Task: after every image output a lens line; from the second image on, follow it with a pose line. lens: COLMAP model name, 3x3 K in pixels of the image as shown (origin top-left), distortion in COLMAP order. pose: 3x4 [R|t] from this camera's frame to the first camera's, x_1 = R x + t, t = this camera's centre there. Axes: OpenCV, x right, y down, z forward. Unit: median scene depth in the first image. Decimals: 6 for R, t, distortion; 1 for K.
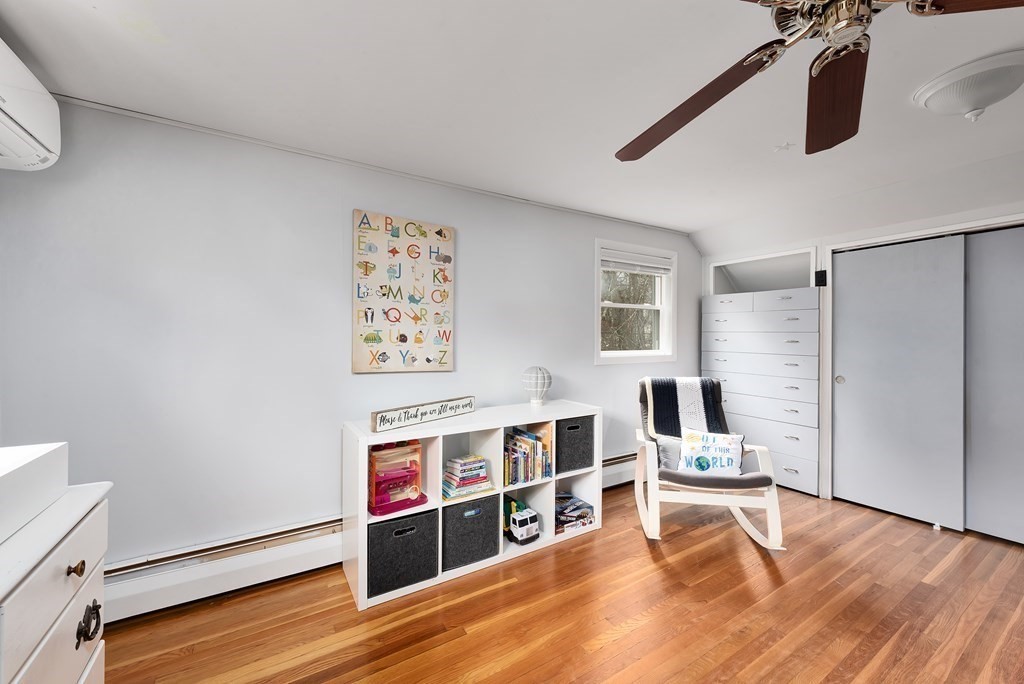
lens RADIAL K [[402.6, 0, 512.2], [0, 402.6, 338.8], [0, 0, 1]] dist [0.002337, -0.000443]
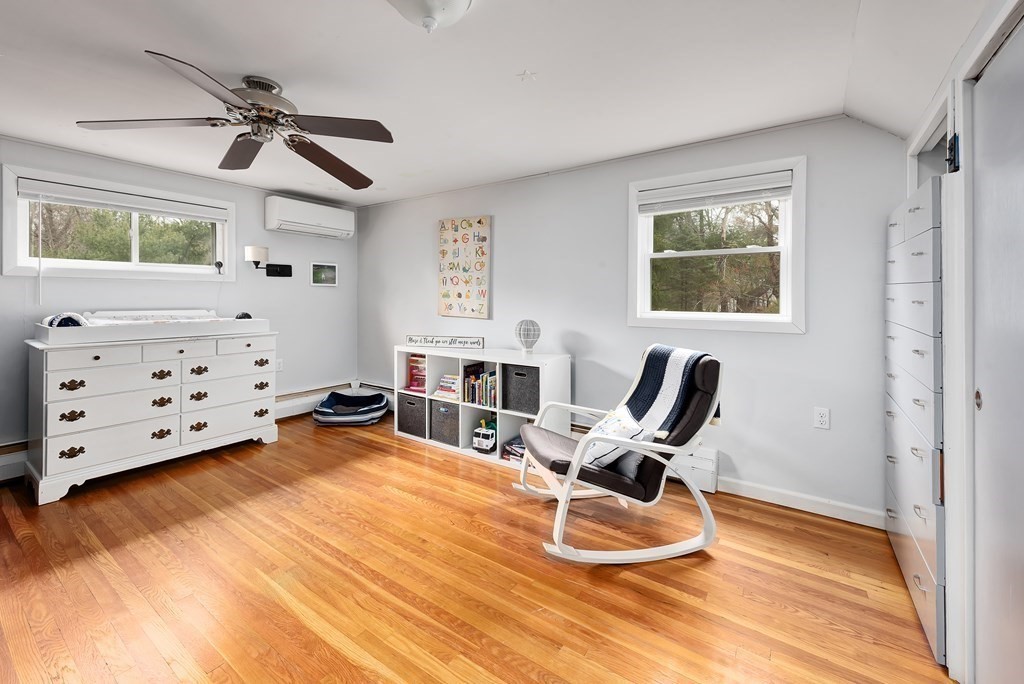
lens RADIAL K [[425.5, 0, 510.9], [0, 425.5, 294.1], [0, 0, 1]] dist [-0.000330, 0.000103]
pose [[0.392496, -0.003881, -0.919746, 1.322501], [-0.004752, 0.999969, -0.006248, 0.003375], [0.919741, 0.006823, 0.392465, 0.537078]]
